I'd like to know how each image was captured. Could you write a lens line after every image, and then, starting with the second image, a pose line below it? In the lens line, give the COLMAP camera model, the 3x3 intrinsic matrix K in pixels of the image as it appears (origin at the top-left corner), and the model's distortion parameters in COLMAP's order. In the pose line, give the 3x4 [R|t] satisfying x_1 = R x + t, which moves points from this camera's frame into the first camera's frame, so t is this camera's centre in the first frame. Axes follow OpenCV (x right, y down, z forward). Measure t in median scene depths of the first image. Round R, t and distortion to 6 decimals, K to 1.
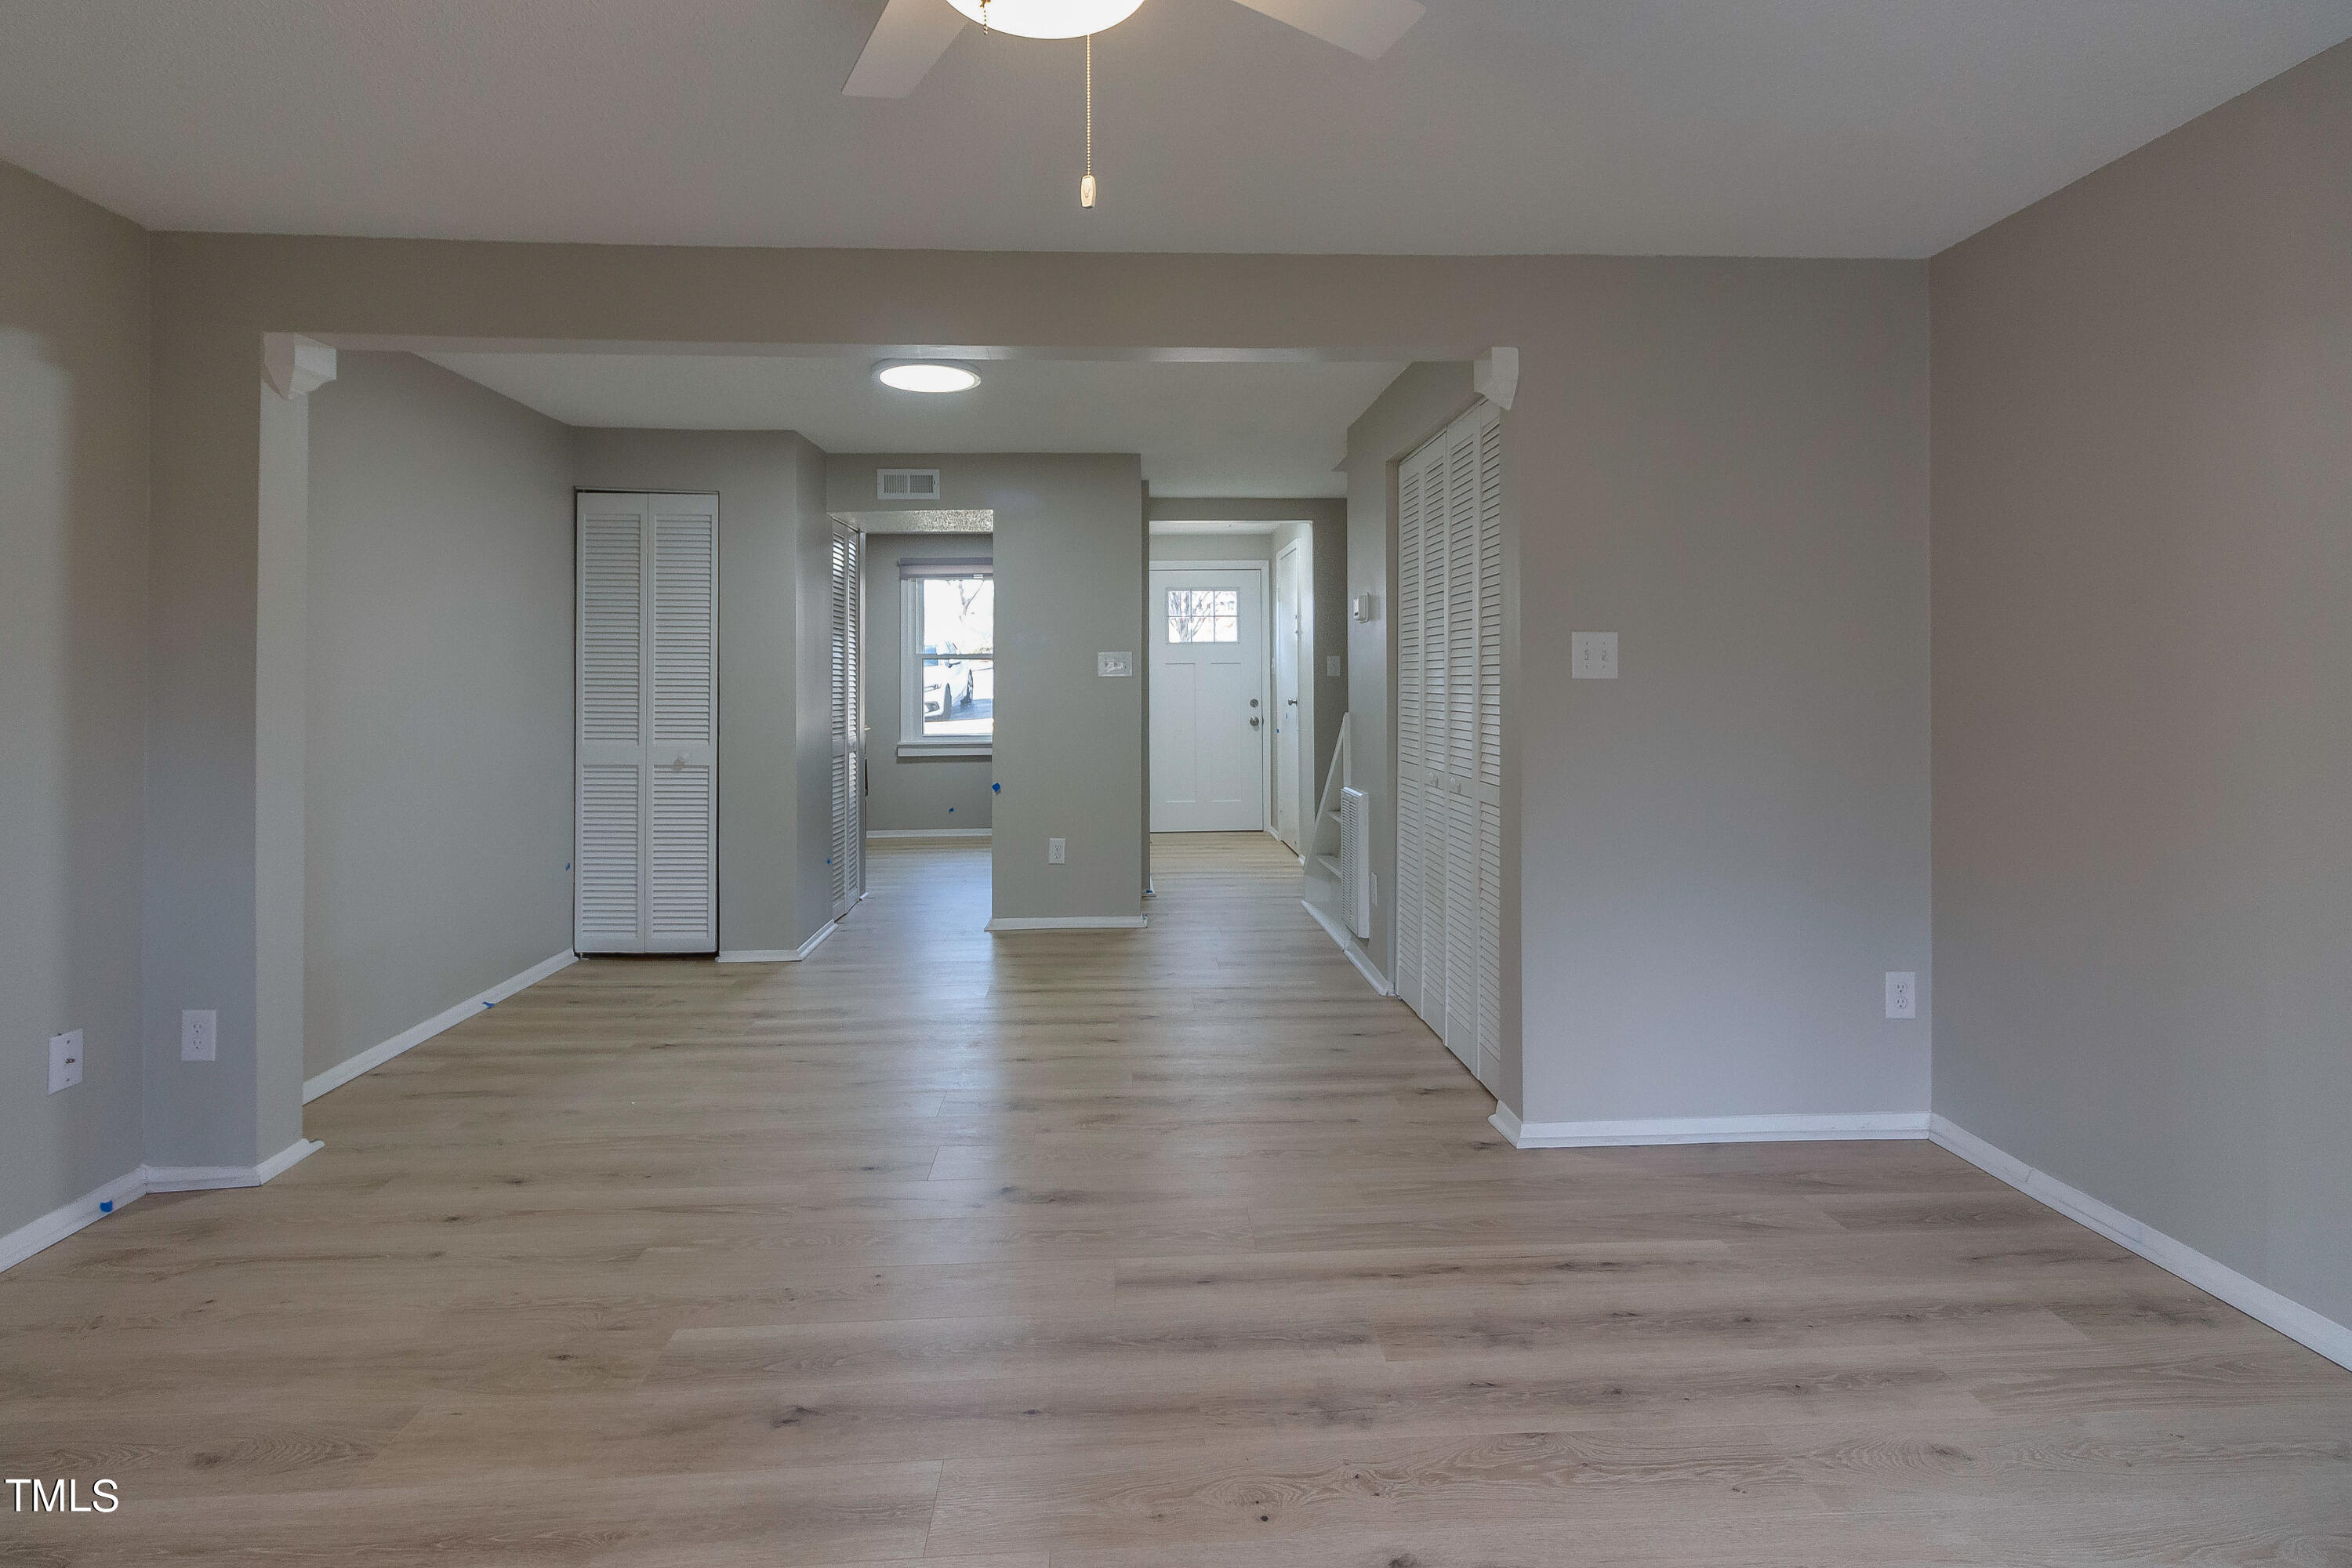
lens RADIAL K [[1113.9, 0, 1173.0], [0, 1113.9, 690.7], [0, 0, 1]] dist [0.001174, 0.000407]
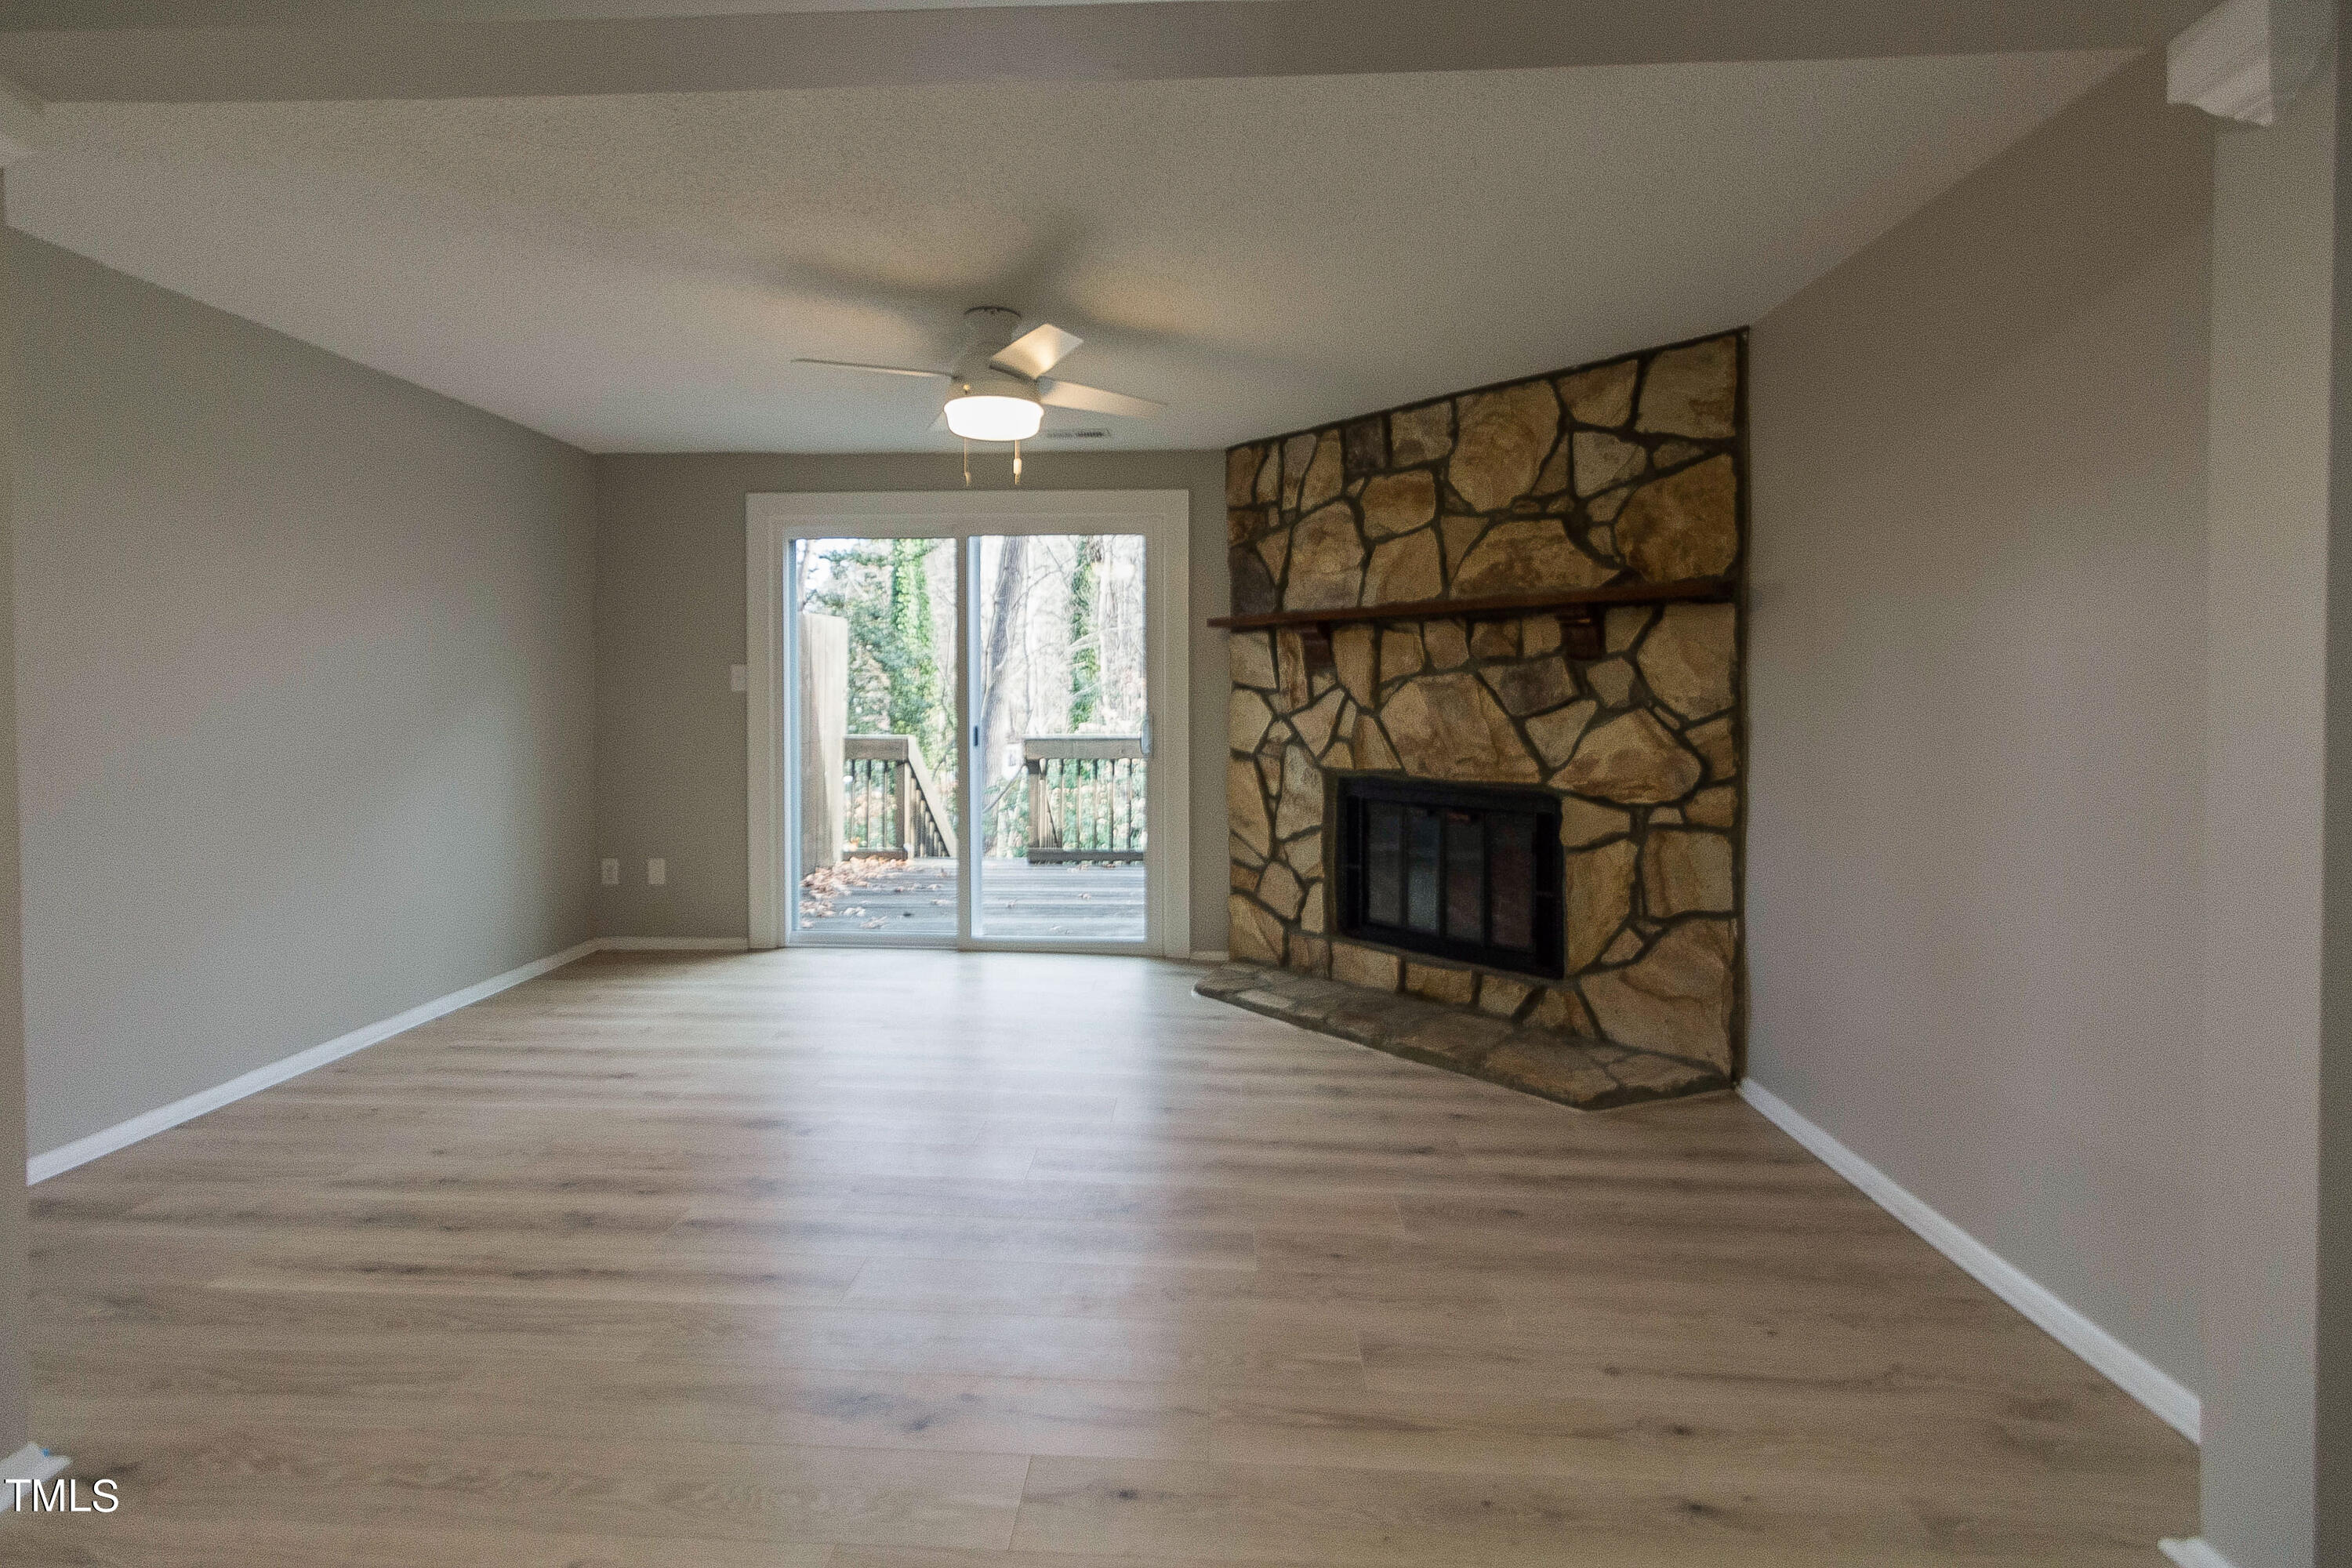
lens RADIAL K [[1112.1, 0, 1177.3], [0, 1112.1, 703.0], [0, 0, 1]] dist [0.003621, 0.000722]
pose [[-0.995459, 0.003073, 0.095146, -0.336811], [0.004414, 0.999894, 0.013890, -0.006575], [-0.095093, 0.014247, -0.995366, 1.497476]]
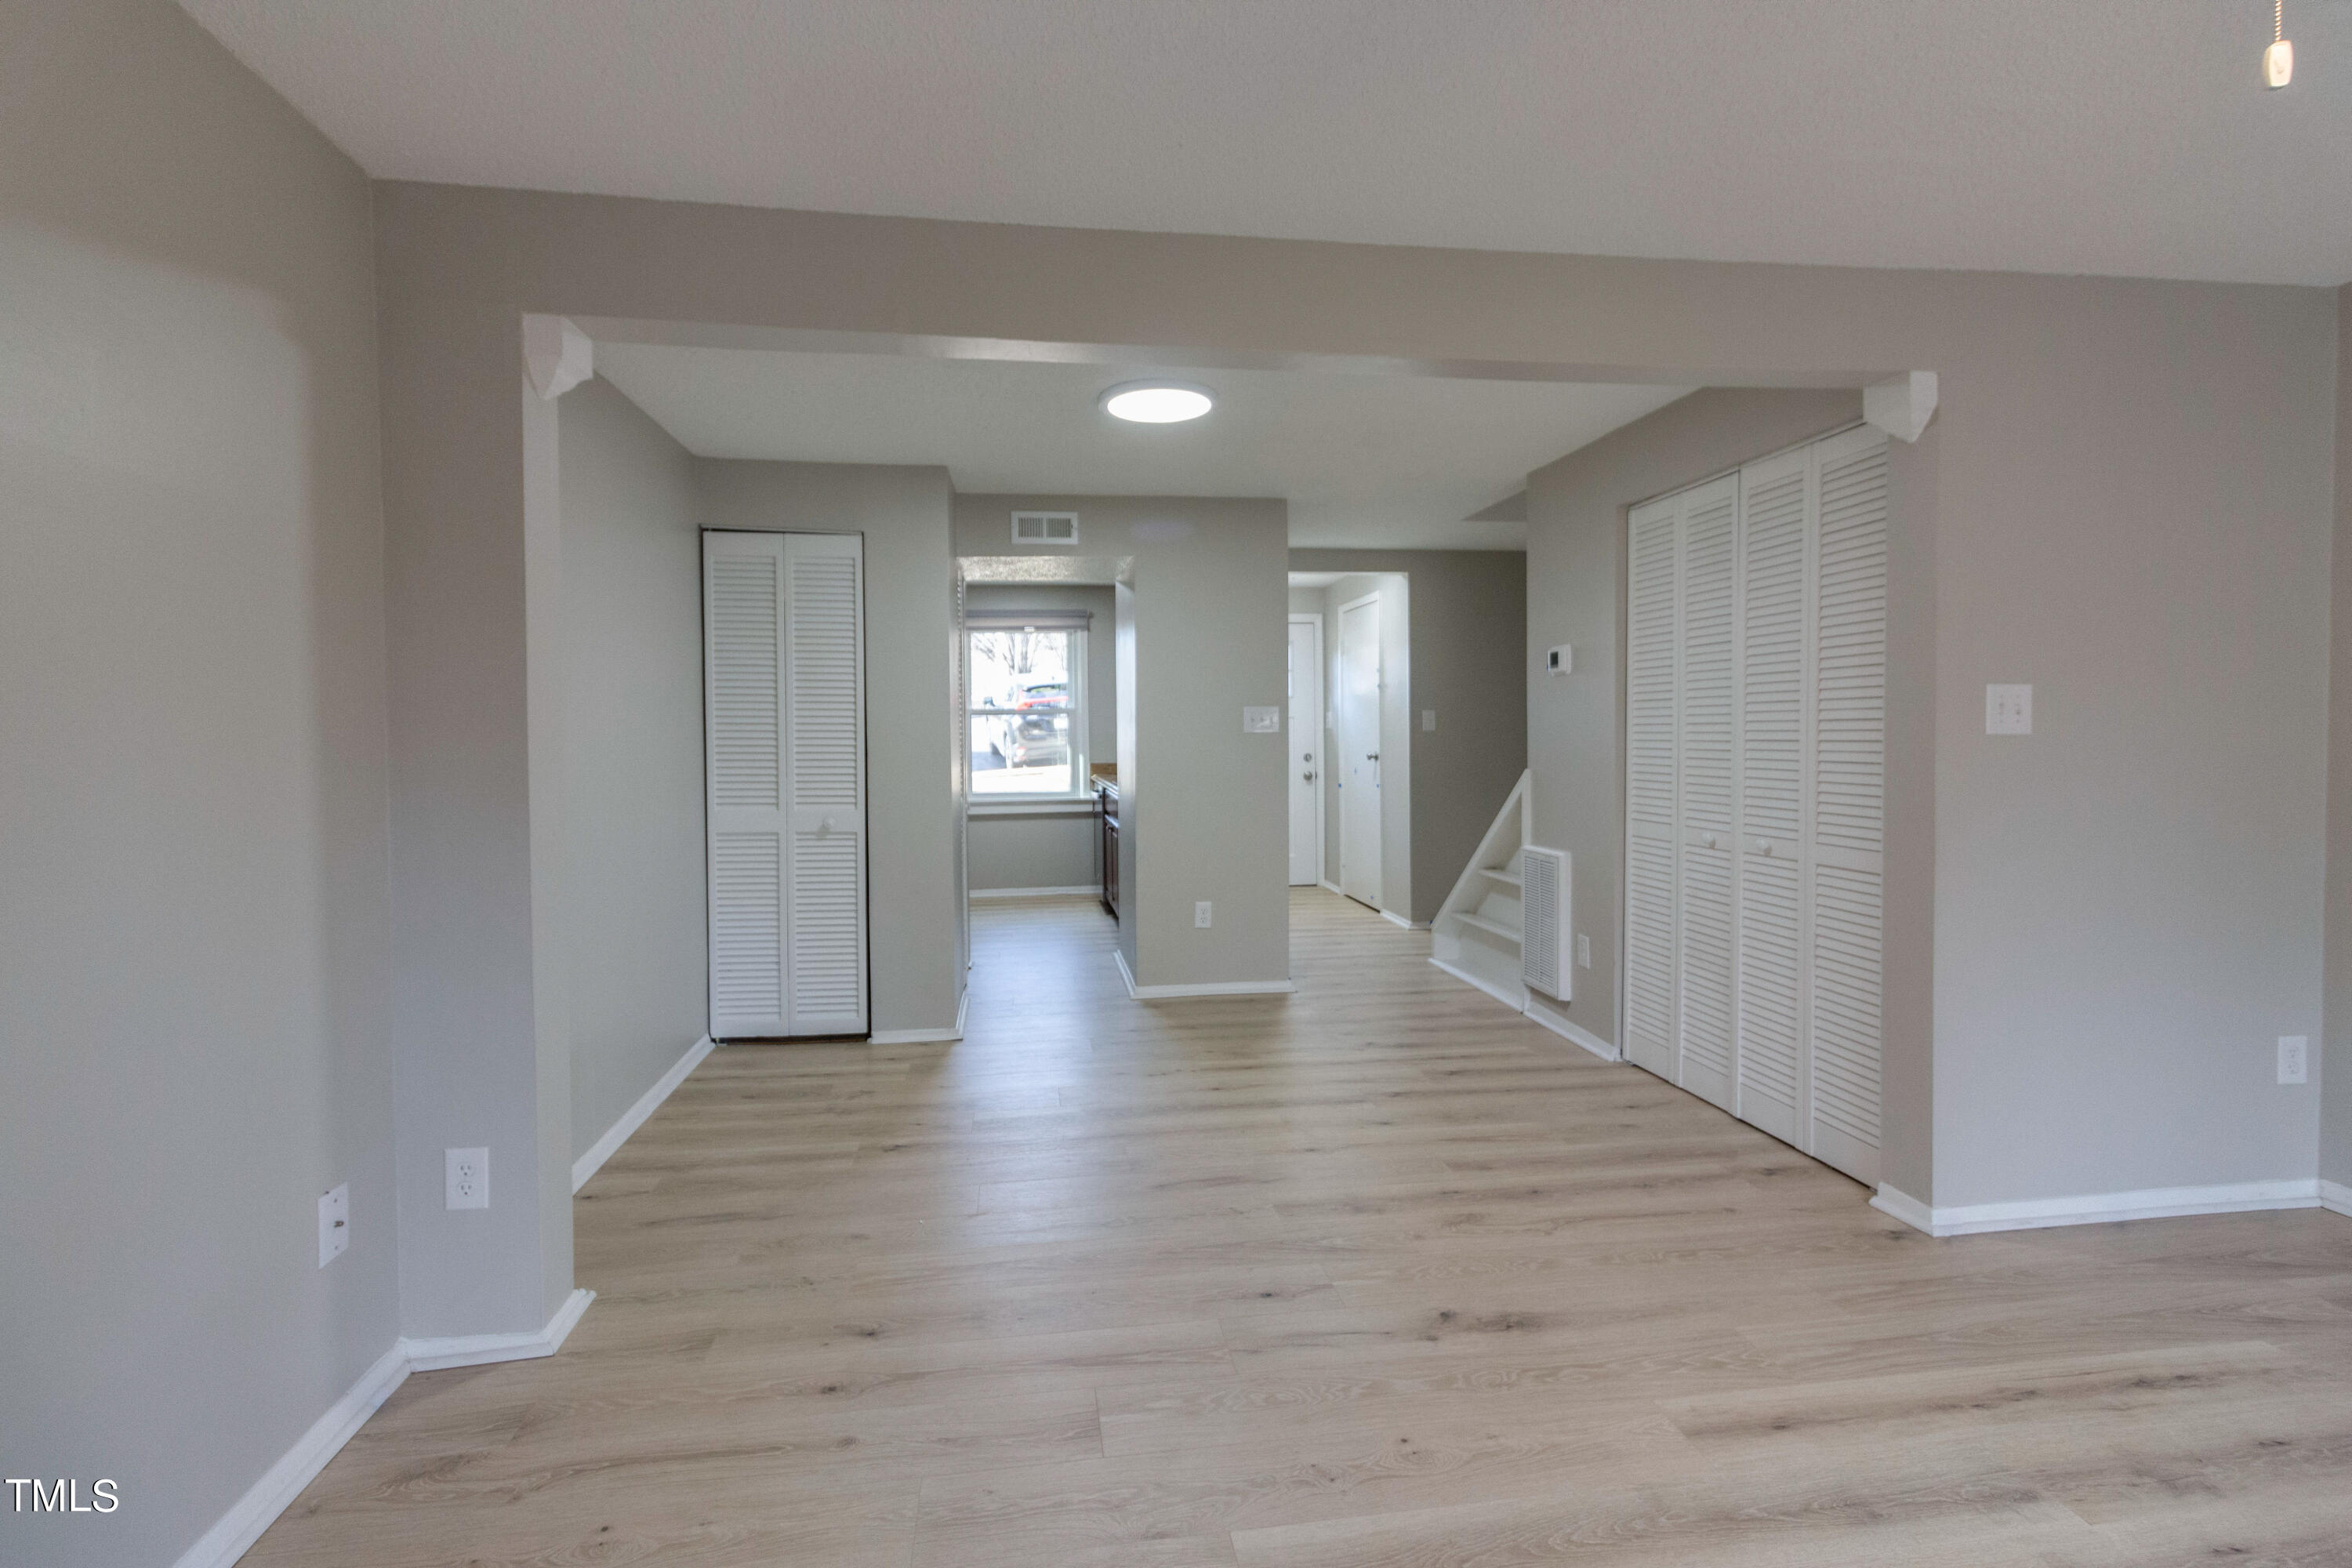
lens RADIAL K [[1070.8, 0, 1172.7], [0, 1070.8, 777.3], [0, 0, 1]] dist [0.002735, 0.000144]
pose [[0.996135, -0.008899, 0.087387, -0.392457], [0.006152, 0.999480, 0.031656, -0.007212], [-0.087623, -0.030996, 0.995671, 0.165105]]
